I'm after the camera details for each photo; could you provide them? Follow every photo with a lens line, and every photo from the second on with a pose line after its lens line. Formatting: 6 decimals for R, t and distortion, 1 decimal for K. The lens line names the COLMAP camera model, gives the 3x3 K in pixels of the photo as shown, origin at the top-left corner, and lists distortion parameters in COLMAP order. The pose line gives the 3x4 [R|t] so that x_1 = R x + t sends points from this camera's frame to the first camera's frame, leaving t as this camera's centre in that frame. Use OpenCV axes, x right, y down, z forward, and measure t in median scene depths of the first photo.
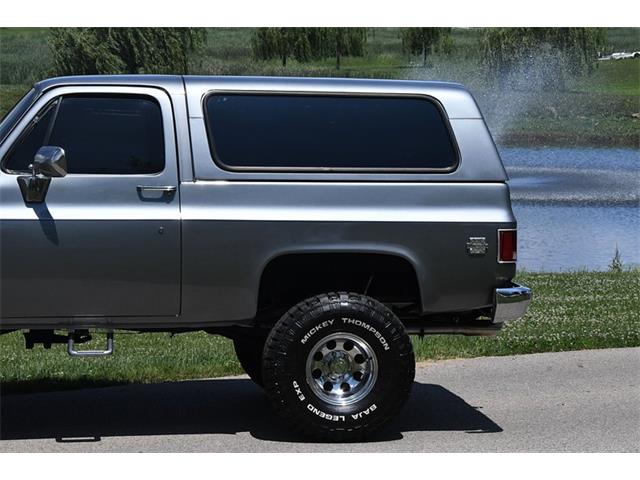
lens RADIAL K [[1905.3, 0, 320.0], [0, 1905.3, 240.0], [0, 0, 1]] dist [0.677871, 0.143432]
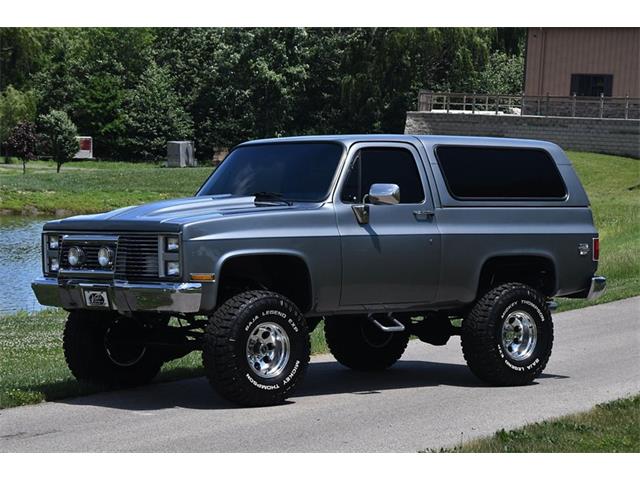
lens RADIAL K [[1947.6, 0, 320.0], [0, 1947.6, 240.0], [0, 0, 1]] dist [0.775928, -0.395765]
pose [[0.845700, -0.017312, 0.533378, -0.913751], [0.035676, 0.999072, -0.024138, 0.025489], [-0.532465, 0.039442, 0.845532, -0.191377]]
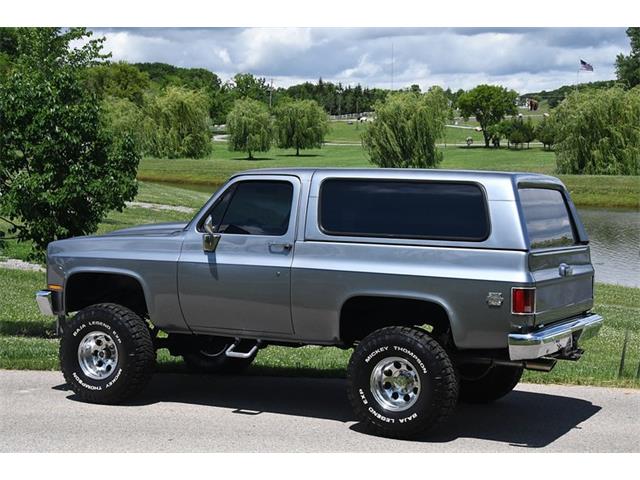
lens RADIAL K [[1182.6, 0, 320.0], [0, 1182.6, 240.0], [0, 0, 1]] dist [0.298604, 0.016791]
pose [[0.821196, 0.034944, -0.569575, 0.439961], [-0.049056, 0.998751, -0.009452, -0.023232], [0.568533, 0.035703, 0.821885, 0.276366]]
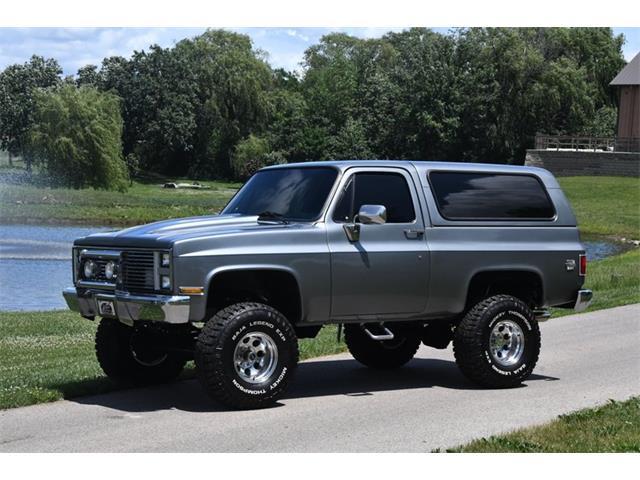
lens RADIAL K [[1370.3, 0, 321.2], [0, 1370.3, 229.9], [0, 0, 1]] dist [0.376895, 0.364145]
pose [[0.900075, -0.006742, 0.435683, -0.635106], [0.024944, 0.999038, -0.036074, 0.010519], [-0.435021, 0.043337, 0.899377, 0.013900]]
